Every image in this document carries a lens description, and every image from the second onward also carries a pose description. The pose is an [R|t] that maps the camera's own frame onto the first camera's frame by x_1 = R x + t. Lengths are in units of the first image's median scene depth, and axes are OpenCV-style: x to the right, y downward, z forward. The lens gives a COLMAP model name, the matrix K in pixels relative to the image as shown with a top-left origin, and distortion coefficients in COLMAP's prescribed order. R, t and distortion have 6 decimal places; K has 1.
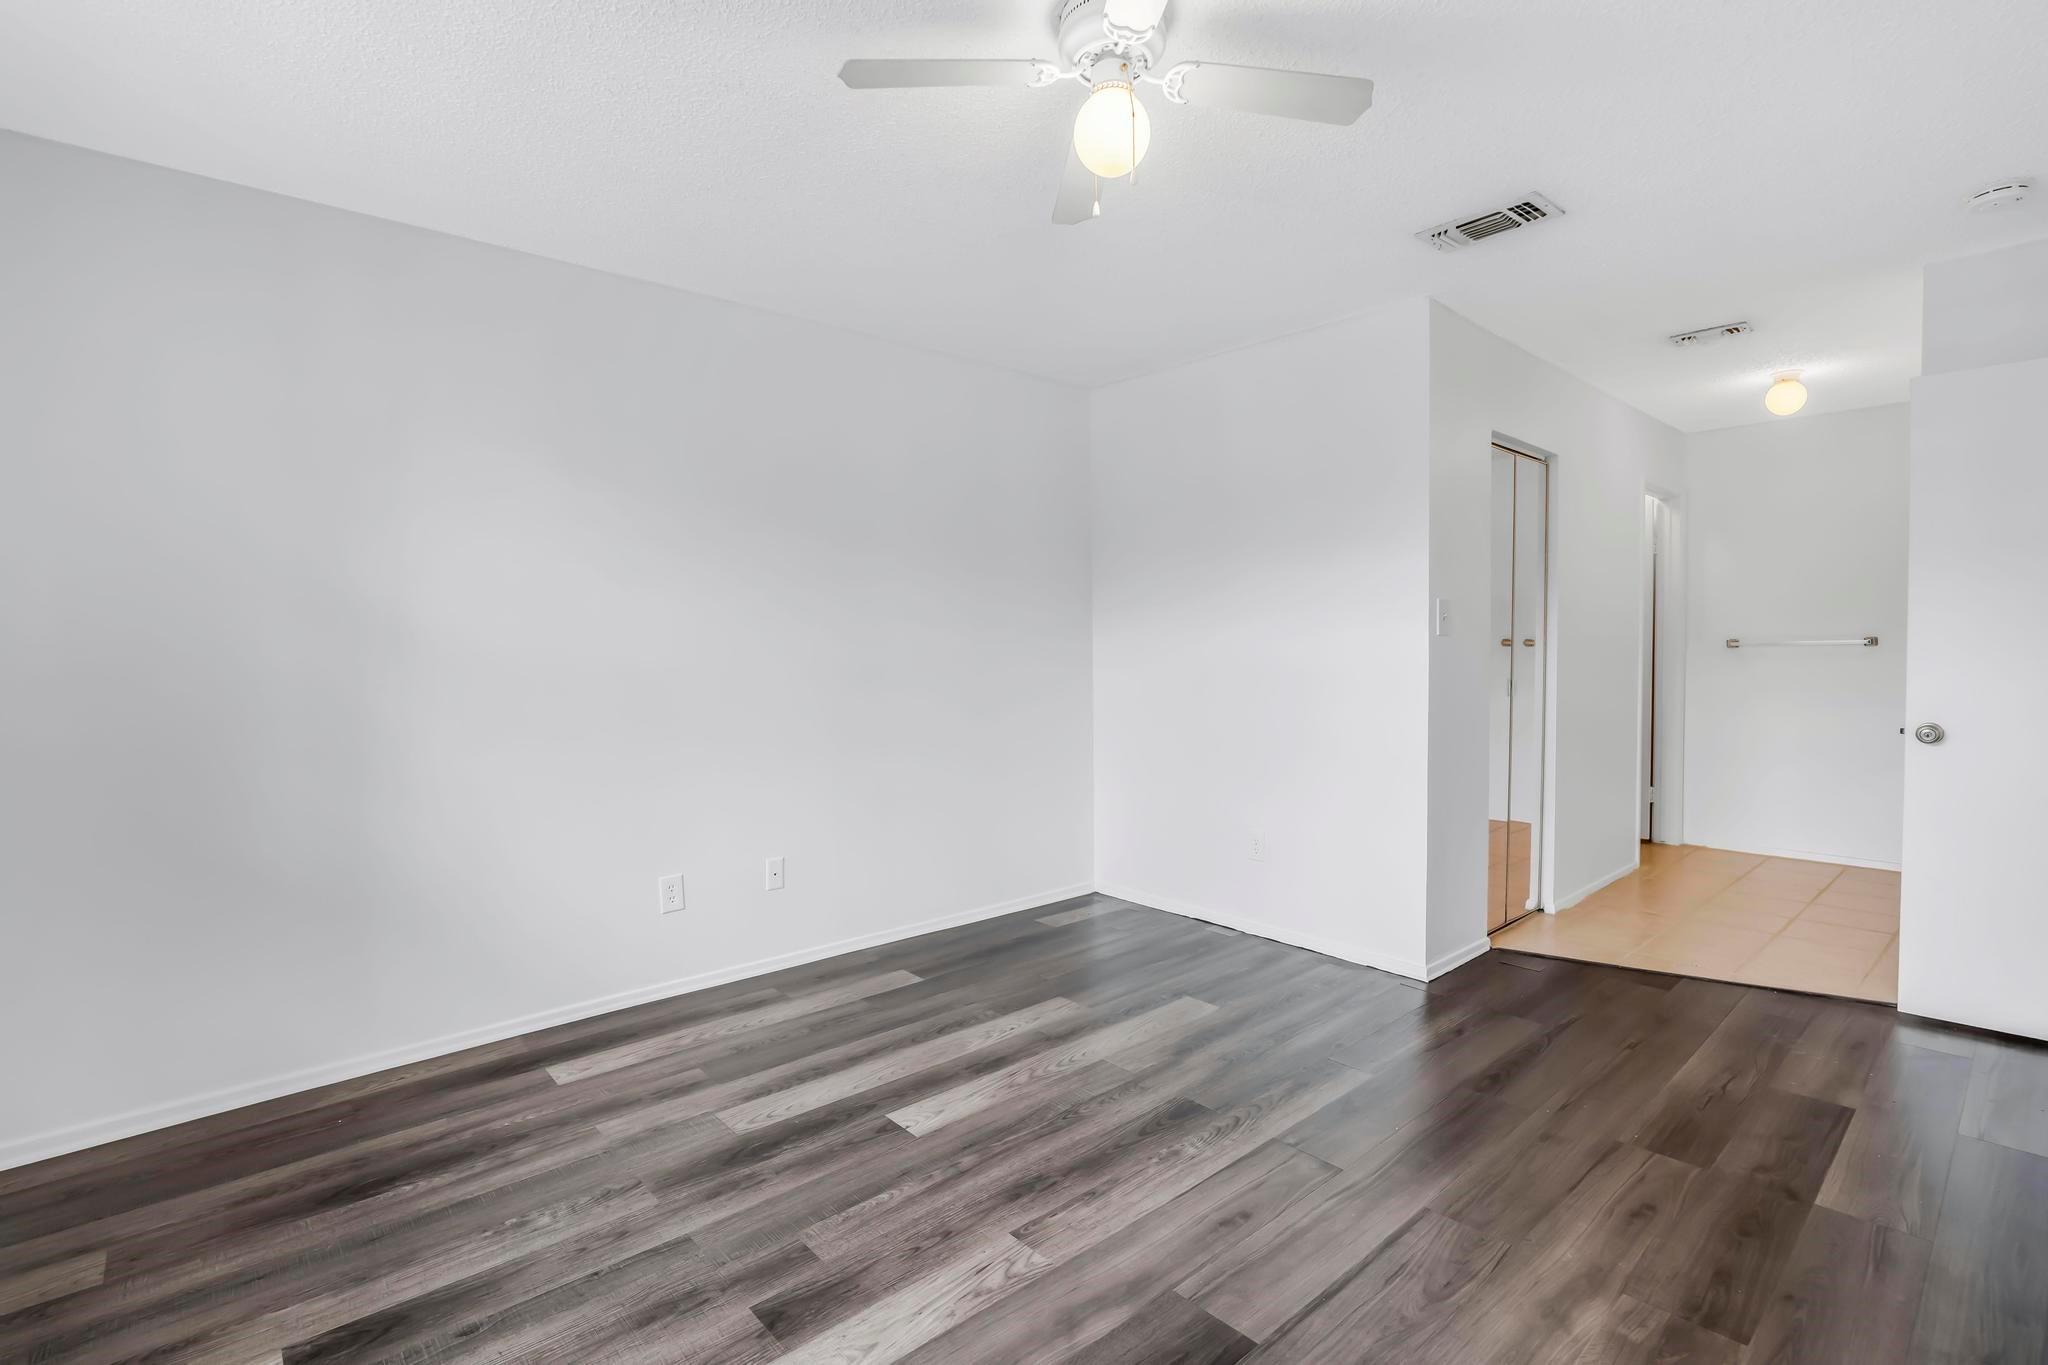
lens RADIAL K [[975.9, 0, 1036.7], [0, 975.9, 699.1], [0, 0, 1]] dist [-0.017594, 0.003312]
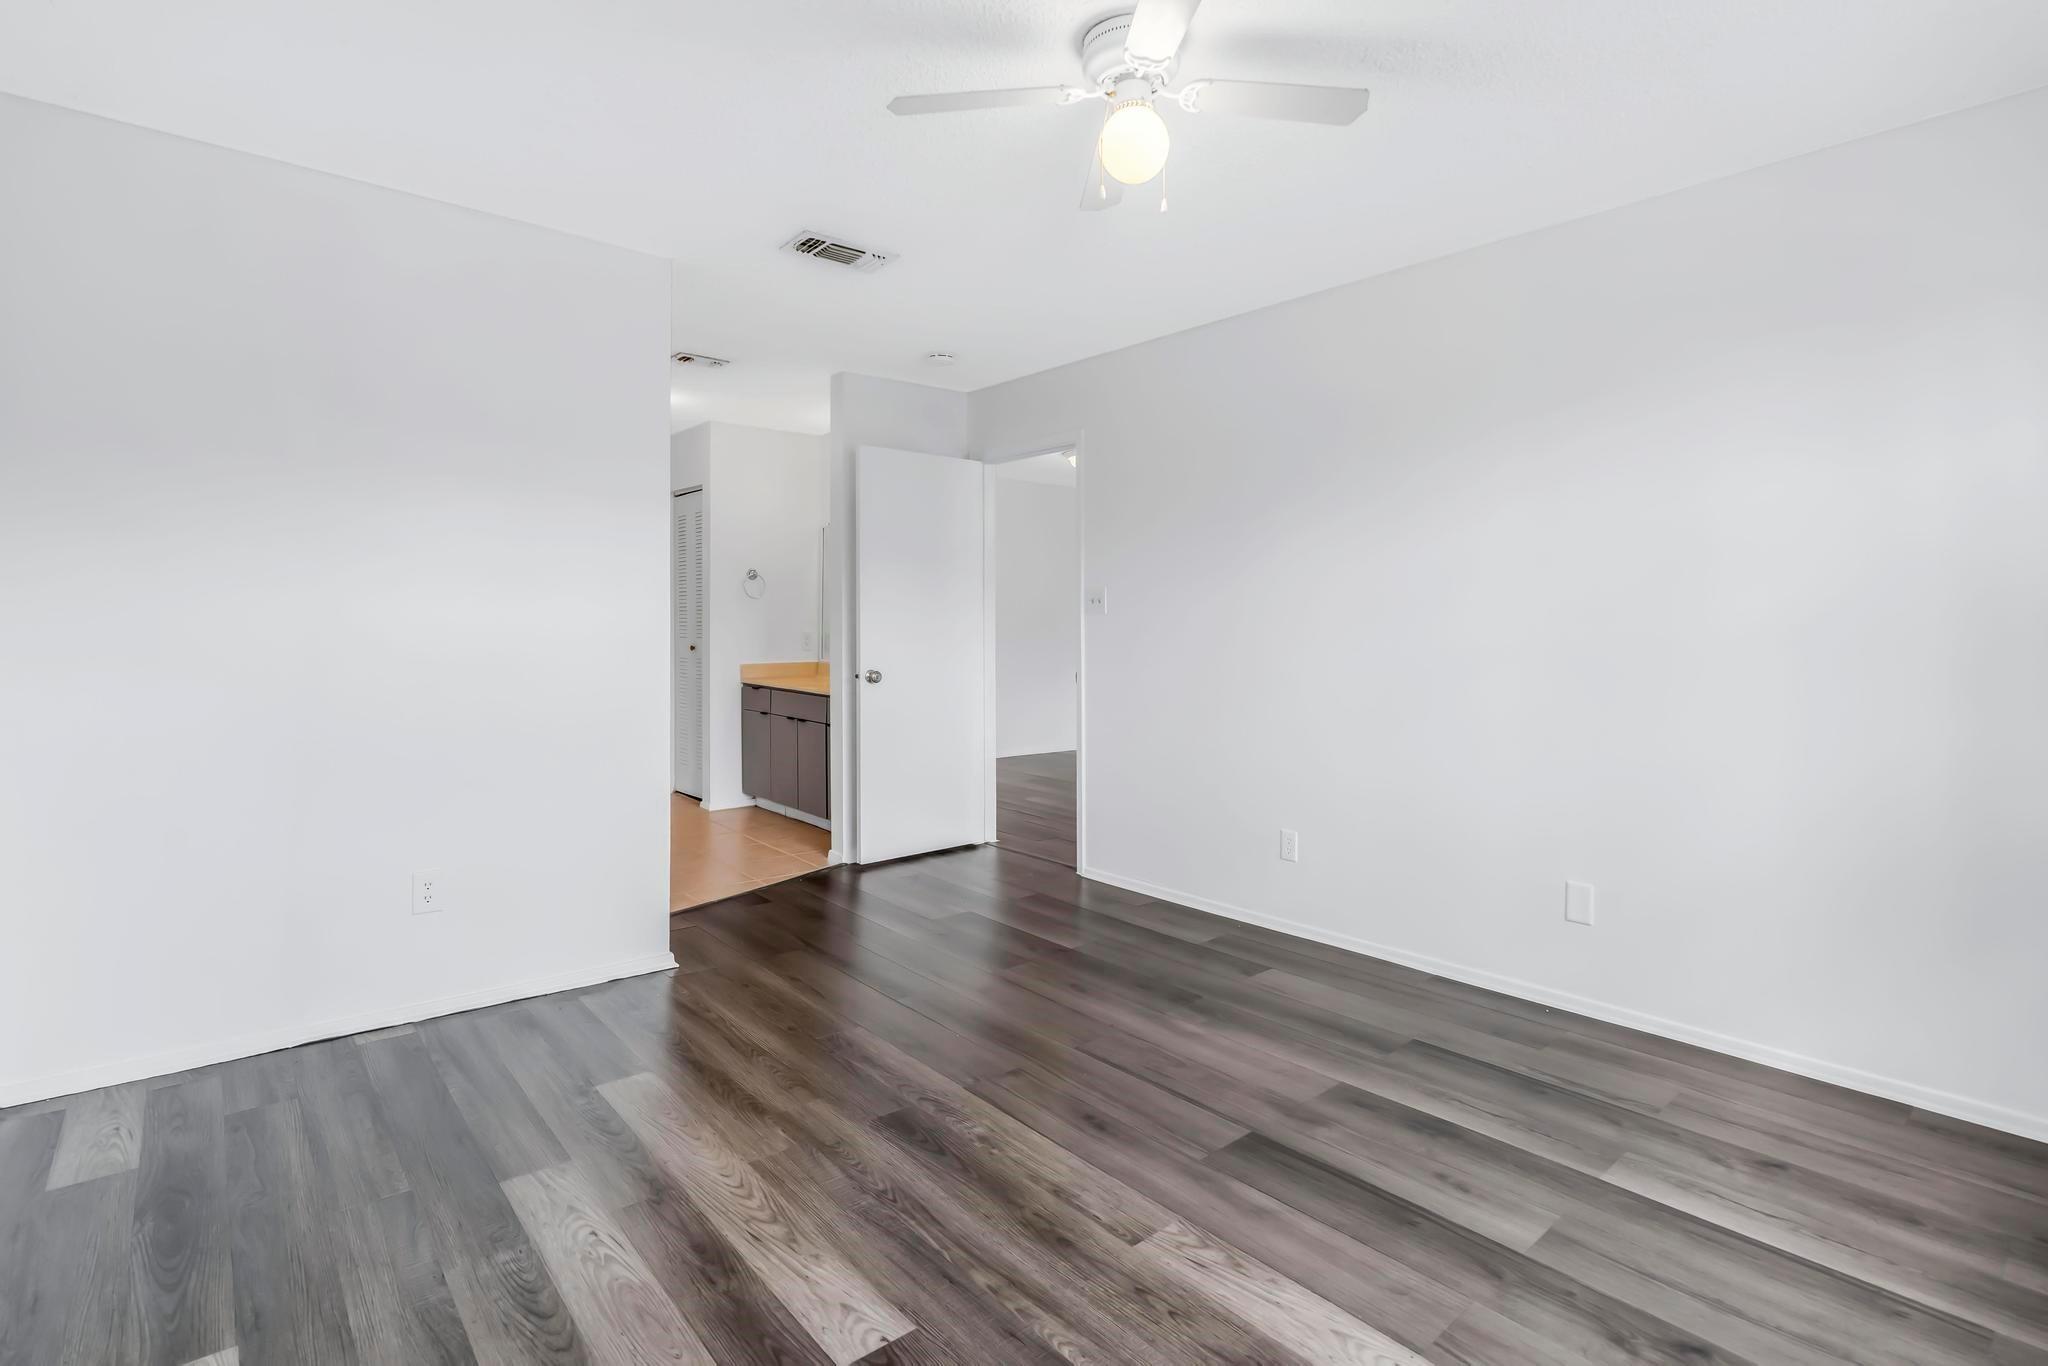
lens RADIAL K [[975.9, 0, 1033.9], [0, 975.9, 665.7], [0, 0, 1]] dist [-0.017594, 0.003312]
pose [[0.015590, -0.037717, 0.999167, -0.760254], [0.046734, 0.998224, 0.036952, -0.038162], [-0.998786, 0.046119, 0.017325, 0.849800]]
